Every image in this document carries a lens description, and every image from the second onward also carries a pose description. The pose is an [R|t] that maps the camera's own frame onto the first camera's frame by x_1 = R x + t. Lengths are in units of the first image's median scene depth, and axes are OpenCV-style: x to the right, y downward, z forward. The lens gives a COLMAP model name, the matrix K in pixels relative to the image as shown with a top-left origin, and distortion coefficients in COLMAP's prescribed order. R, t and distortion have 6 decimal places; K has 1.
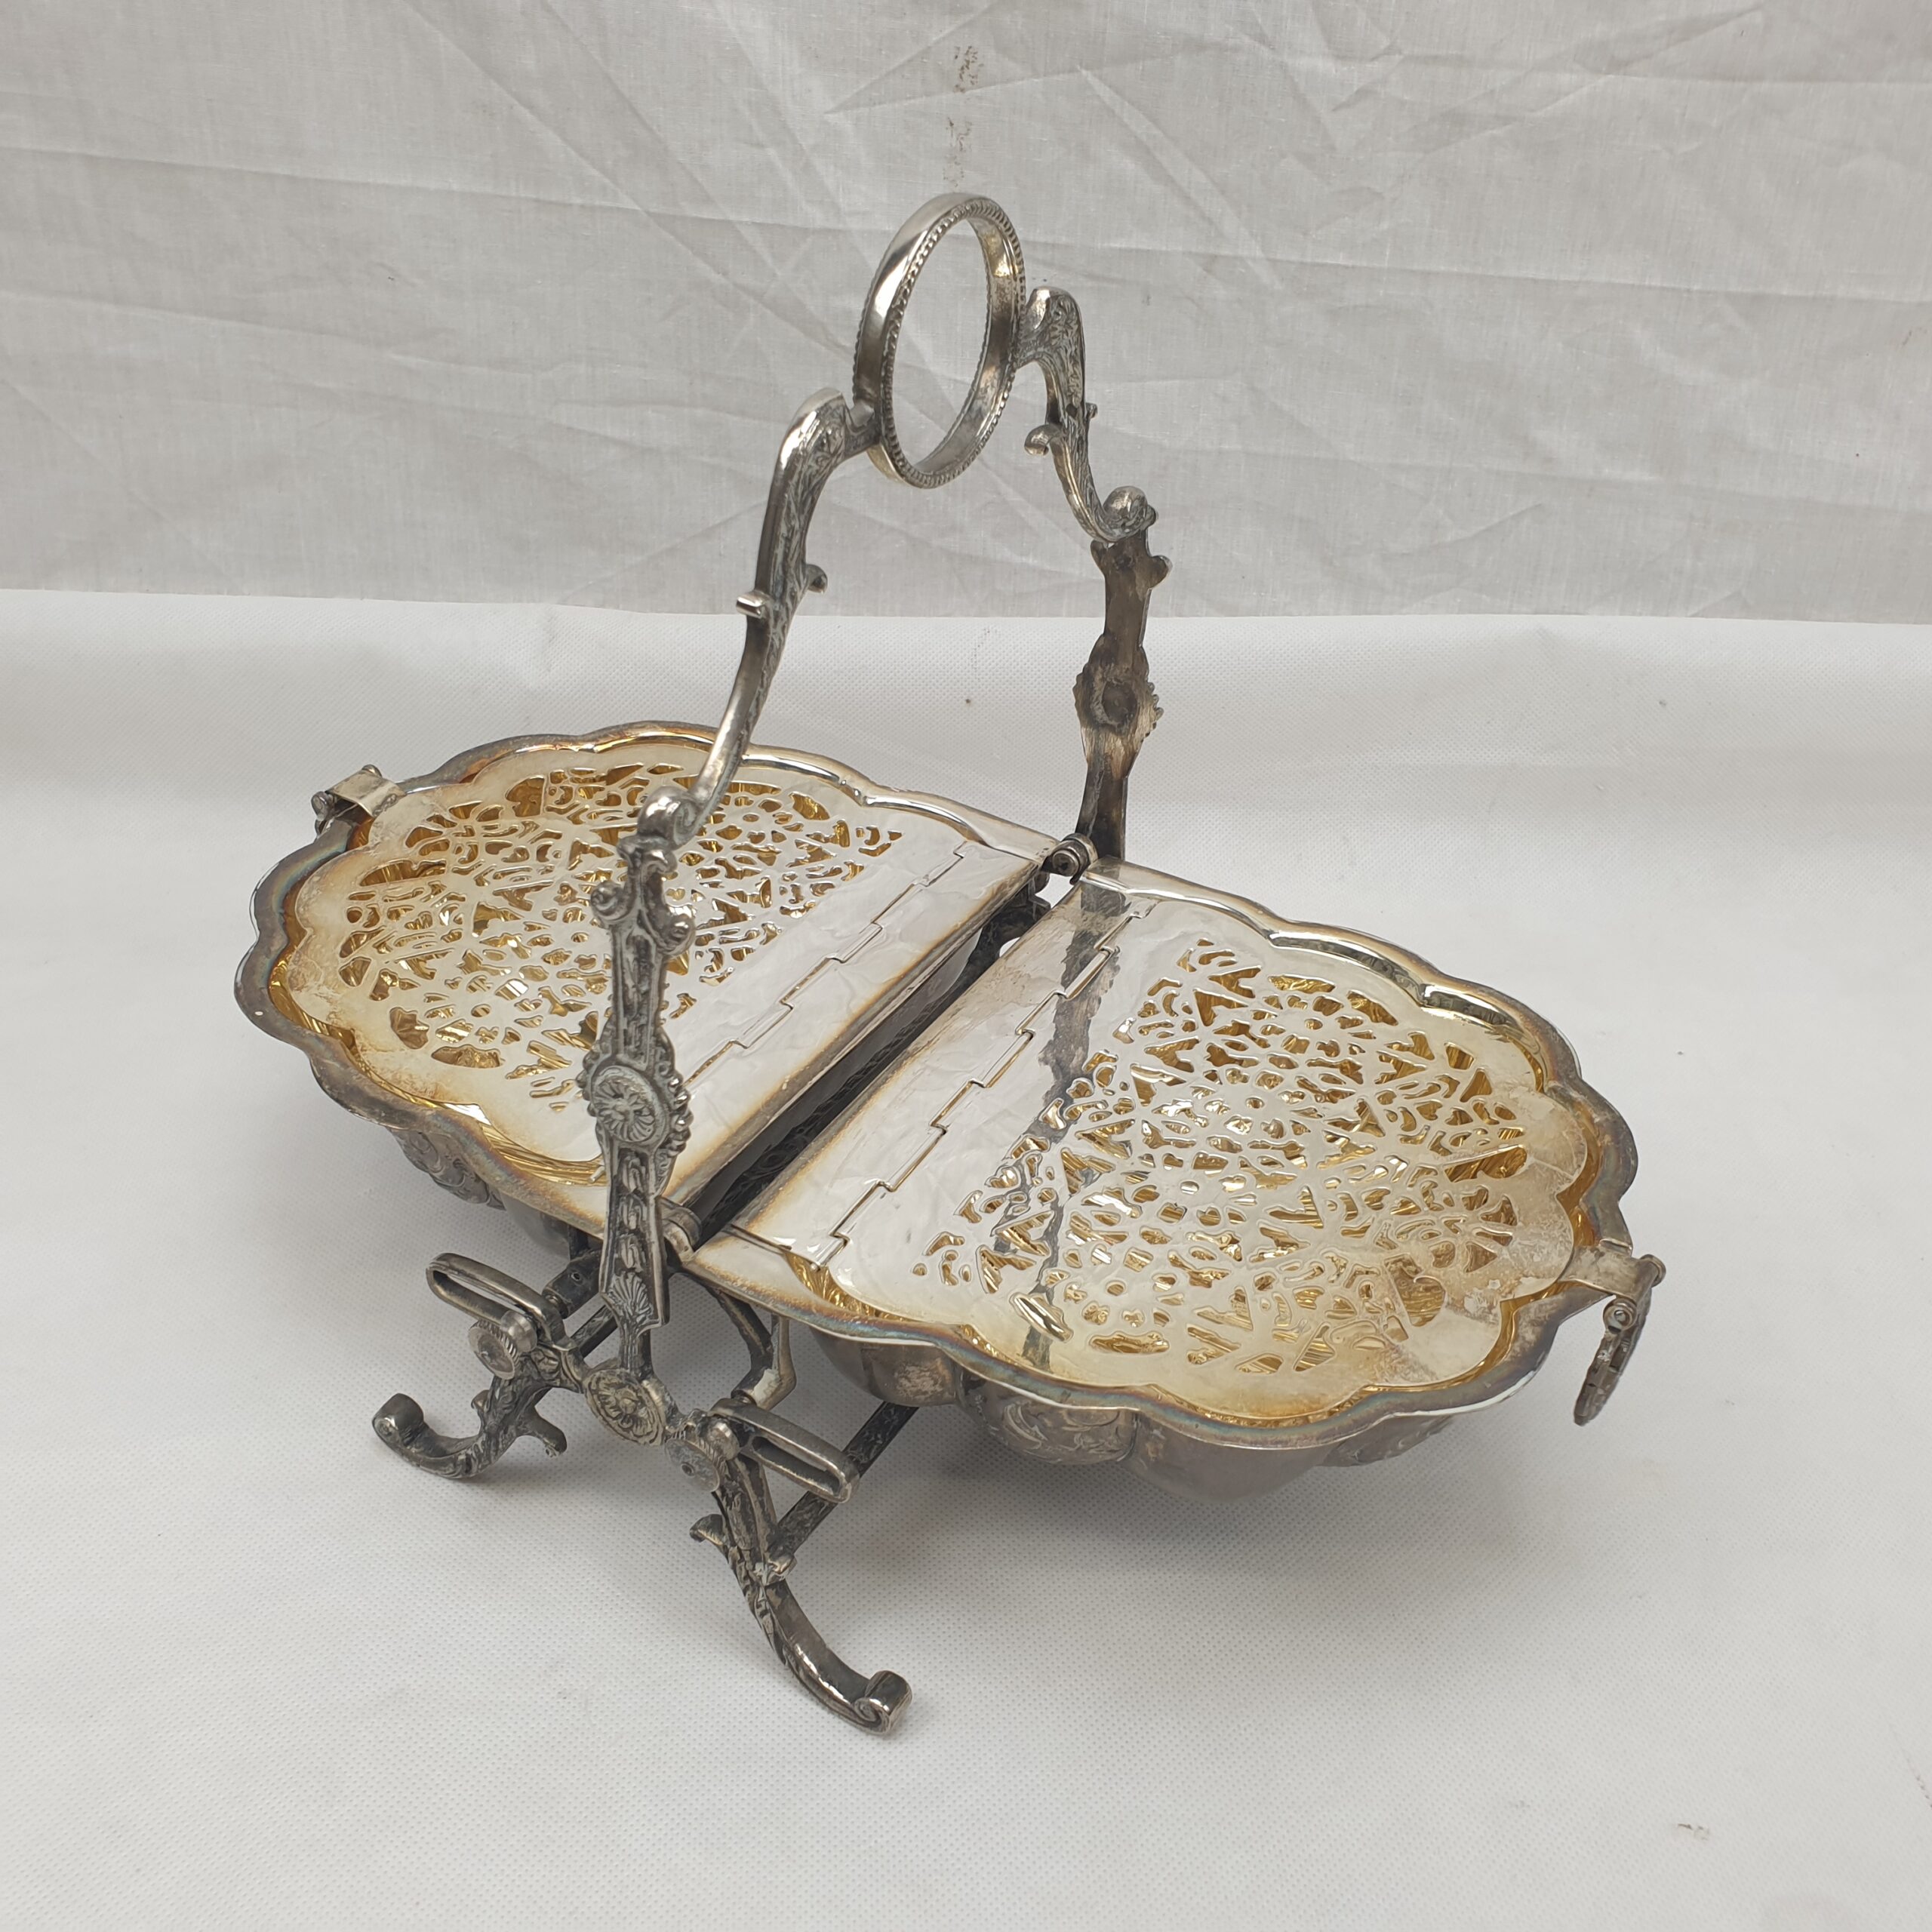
lens RADIAL K [[2059.3, 0, 959.3], [0, 2059.3, 976.7], [0, 0, 1]] dist [-0.019644, 0.000000]
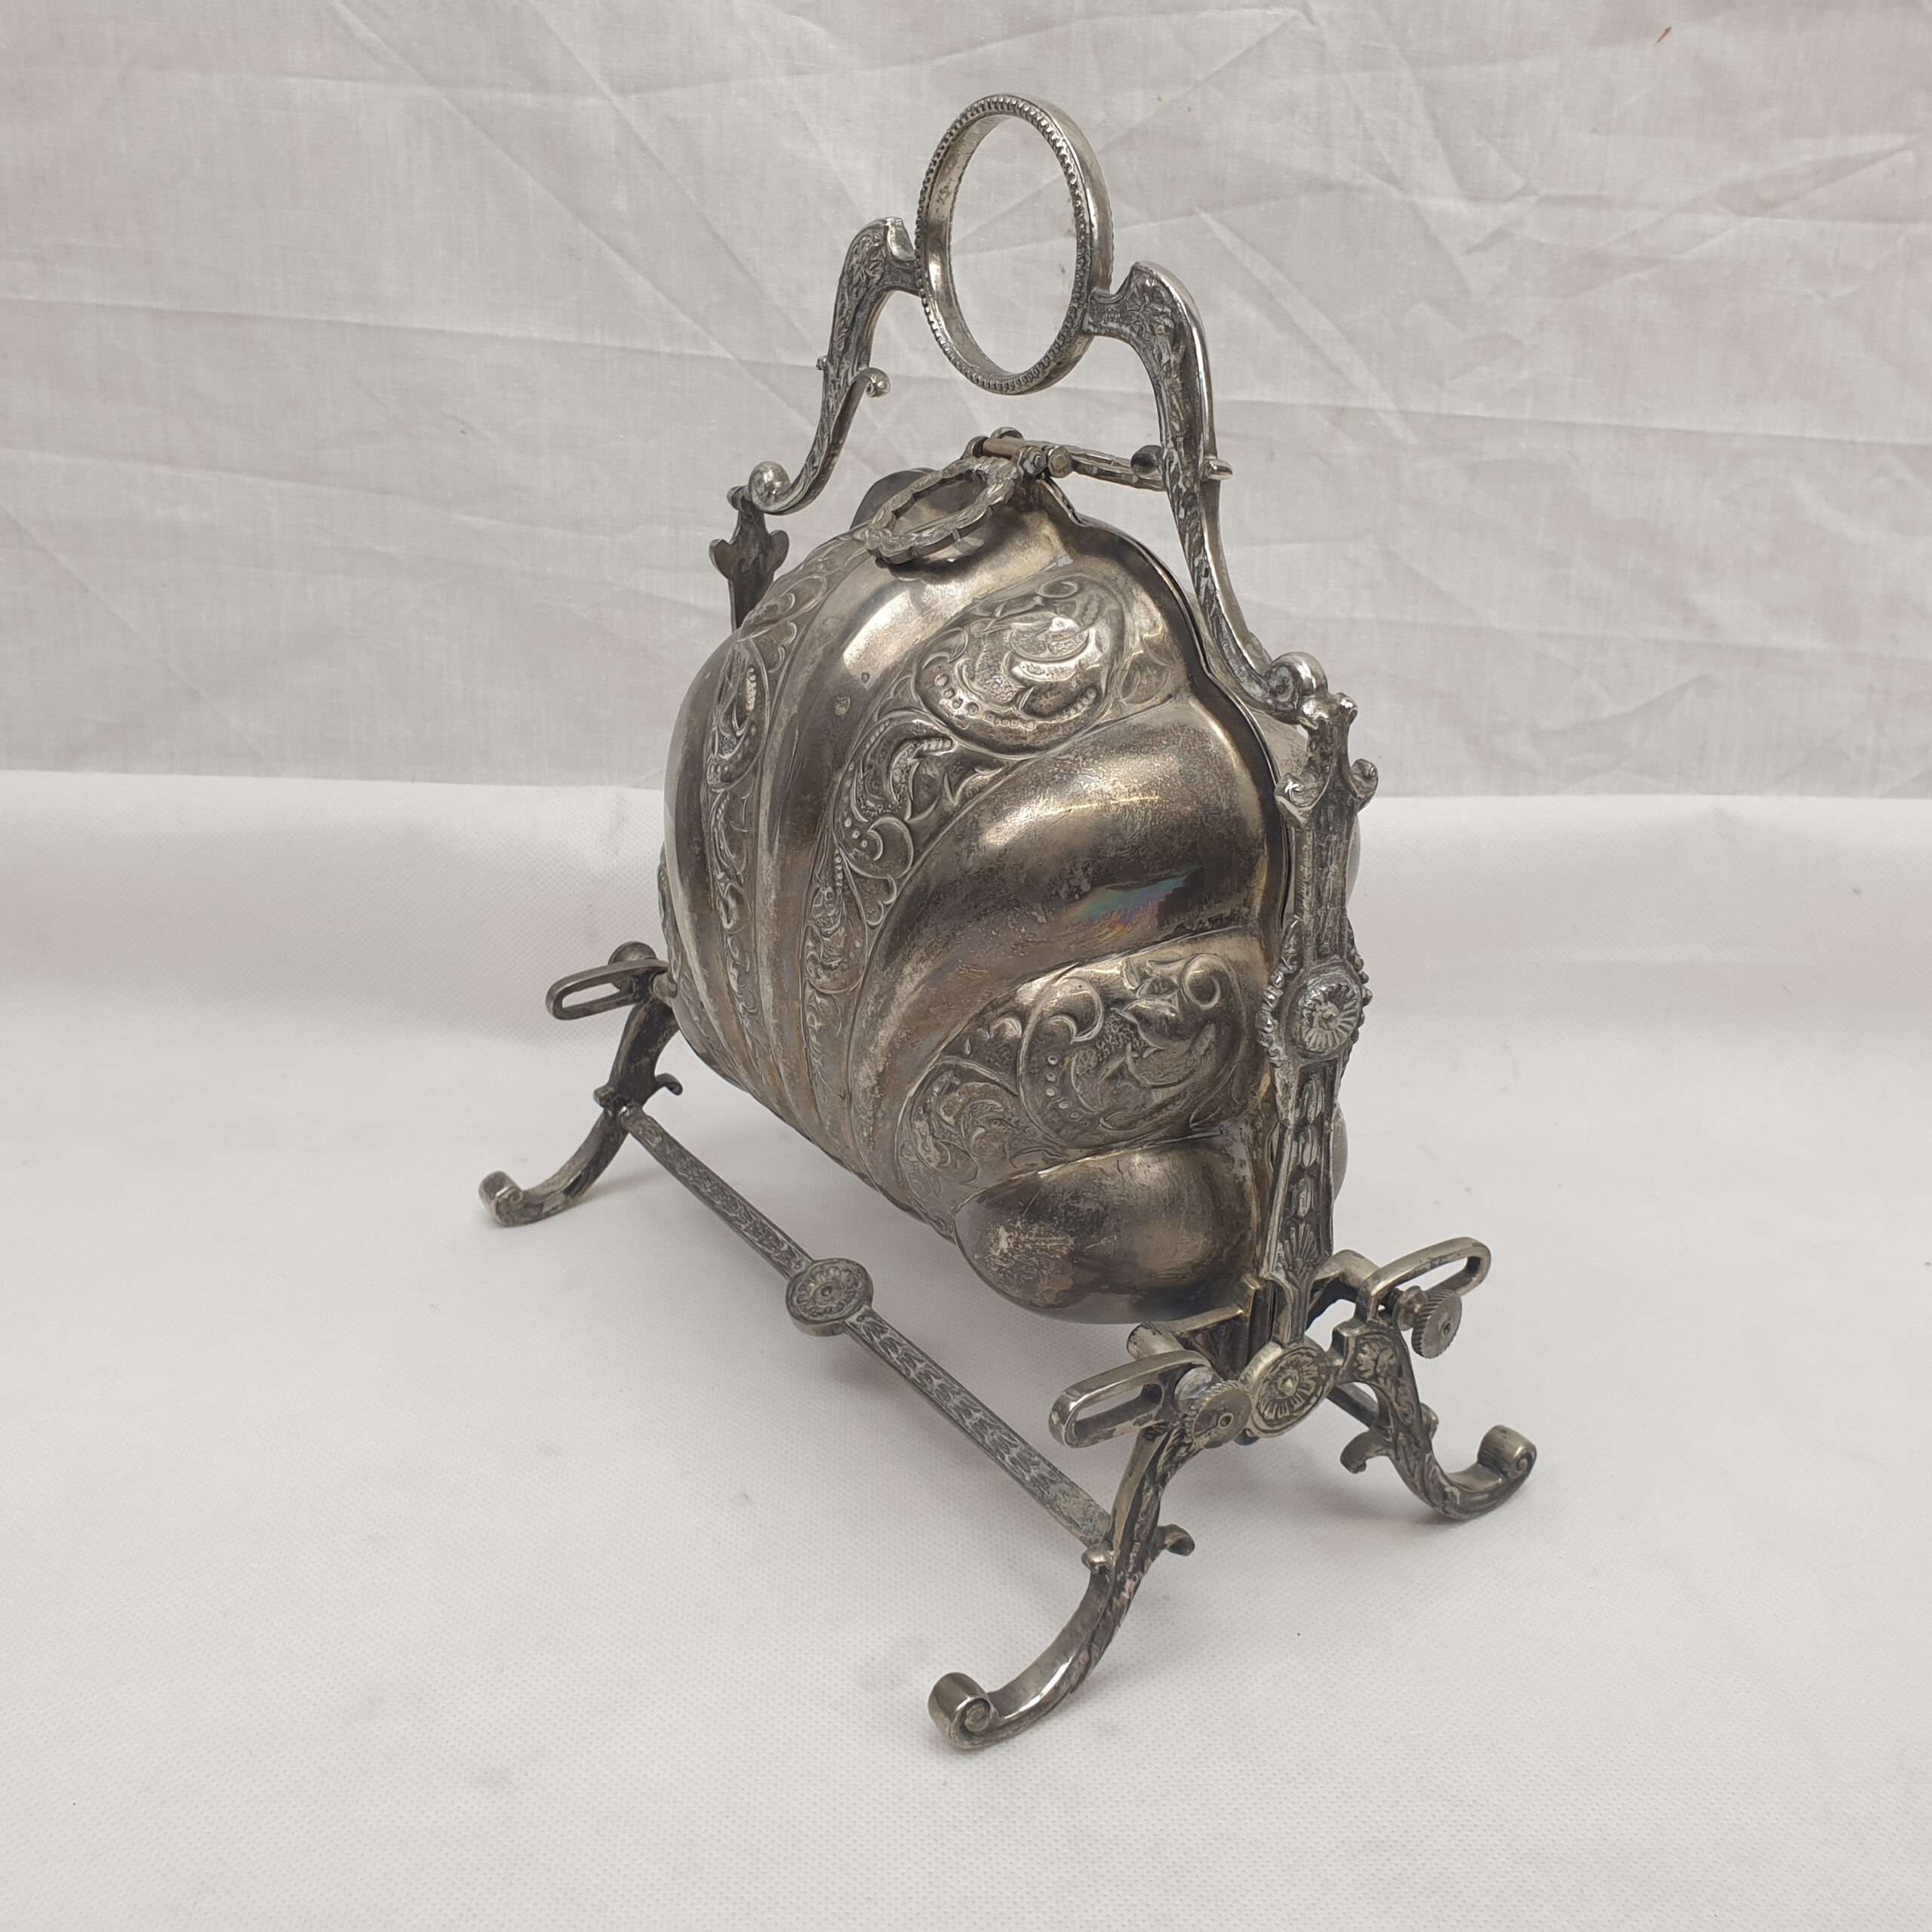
lens RADIAL K [[2059.3, 0, 978.8], [0, 2059.3, 957.4], [0, 0, 1]] dist [-0.019644, 0.000000]
pose [[0.999960, -0.004652, -0.007669, -0.035761], [0.002850, 0.975455, -0.220181, 0.098669], [0.008506, 0.220150, 0.975429, 0.140419]]
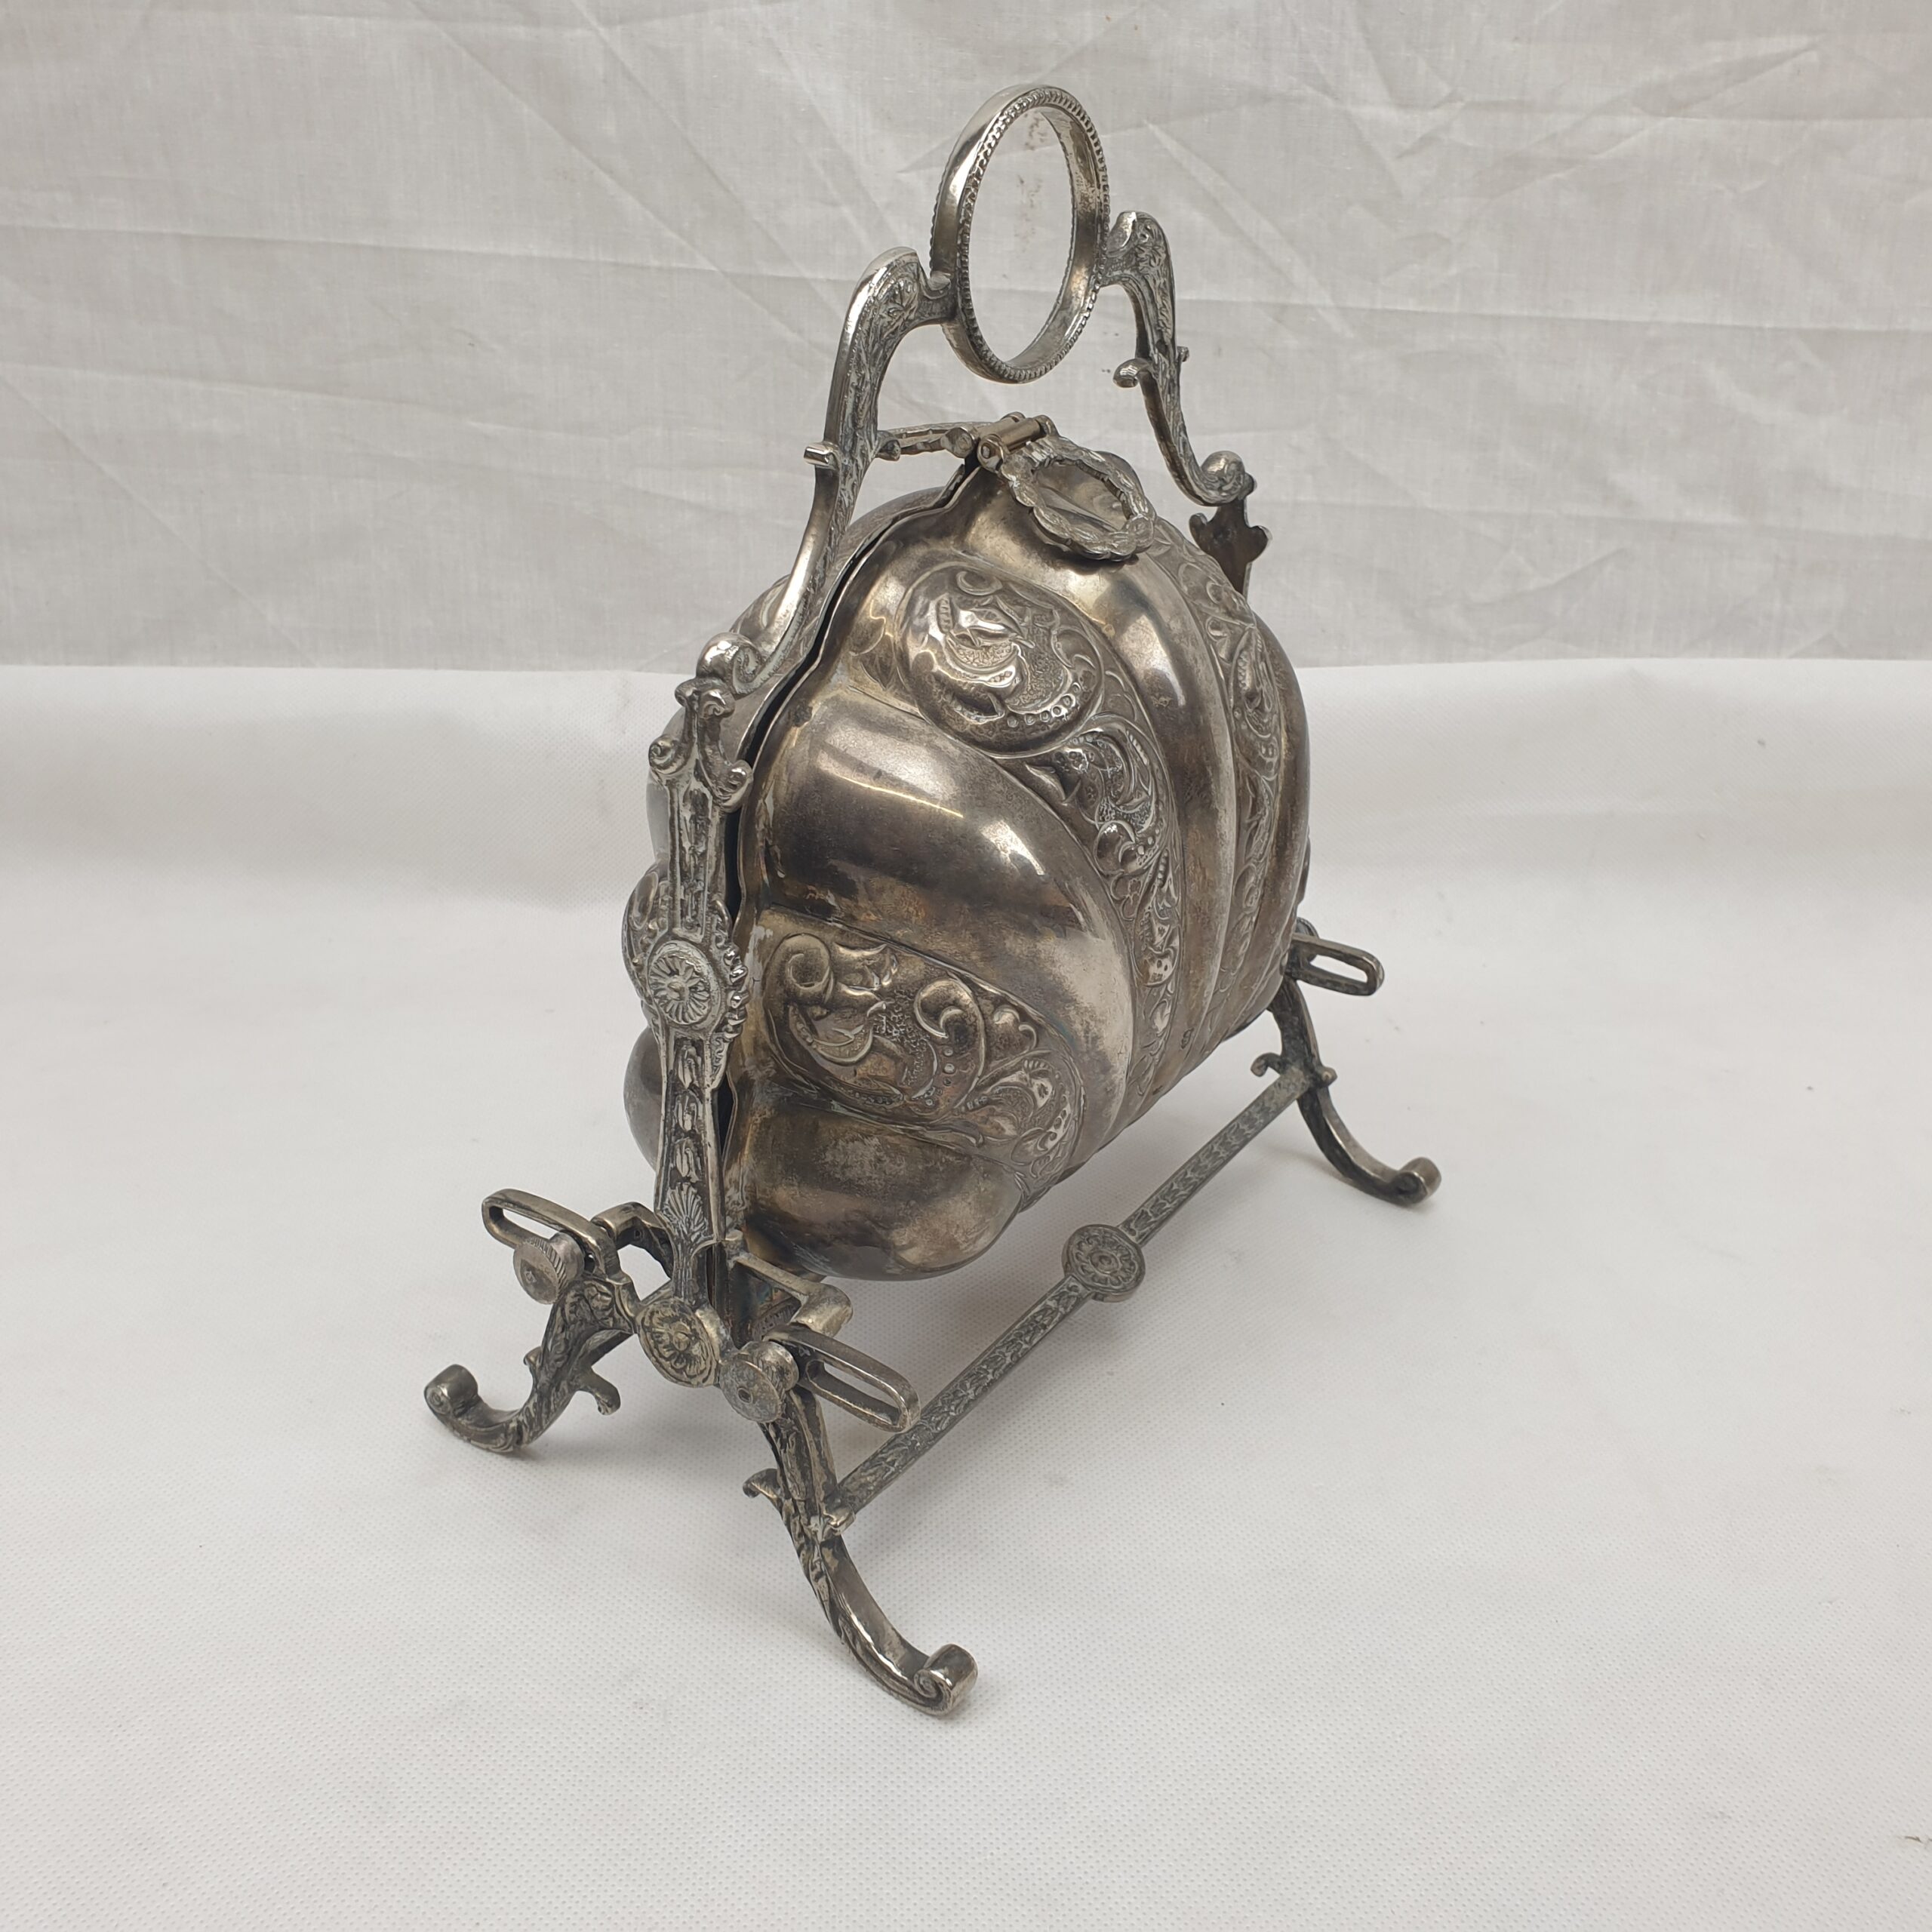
lens RADIAL K [[2059.3, 0, 967.2], [0, 2059.3, 963.6], [0, 0, 1]] dist [-0.019644, 0.000000]
pose [[0.999589, -0.019408, -0.021107, -0.016443], [0.016197, 0.989607, -0.142881, 0.109902], [0.023661, 0.142481, 0.989515, 0.045134]]
